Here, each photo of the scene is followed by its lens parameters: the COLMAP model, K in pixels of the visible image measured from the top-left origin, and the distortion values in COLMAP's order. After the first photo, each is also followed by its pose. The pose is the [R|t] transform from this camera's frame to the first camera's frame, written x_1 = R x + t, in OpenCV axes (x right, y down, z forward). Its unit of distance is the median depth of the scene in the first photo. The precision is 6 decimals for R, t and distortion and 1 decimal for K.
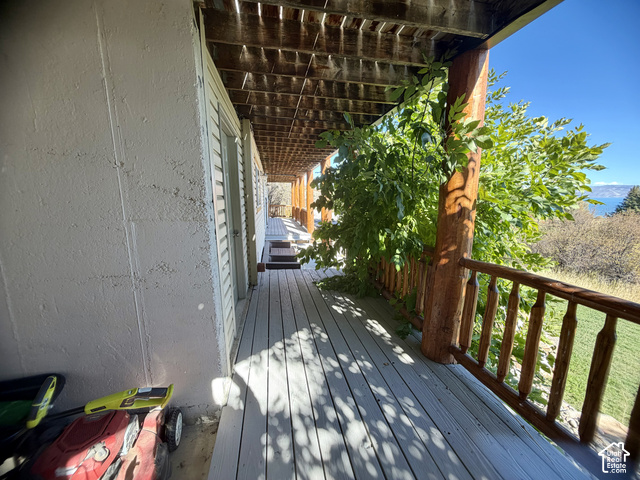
lens RADIAL K [[252.7, 0, 314.8], [0, 252.7, 241.1], [0, 0, 1]] dist [0.000201, -0.001034]
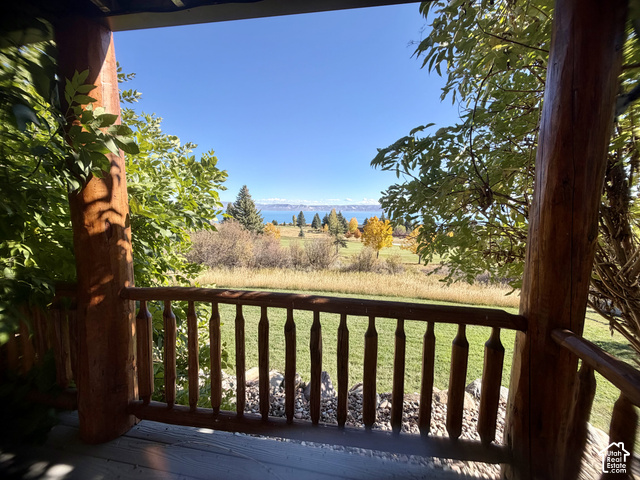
lens RADIAL K [[252.7, 0, 318.6], [0, 252.7, 238.7], [0, 0, 1]] dist [0.000201, -0.001034]
pose [[0.328299, -0.098890, 0.939383, 0.064893], [0.147866, 0.987624, 0.052292, -0.036285], [-0.932928, 0.121736, 0.338859, 0.155034]]
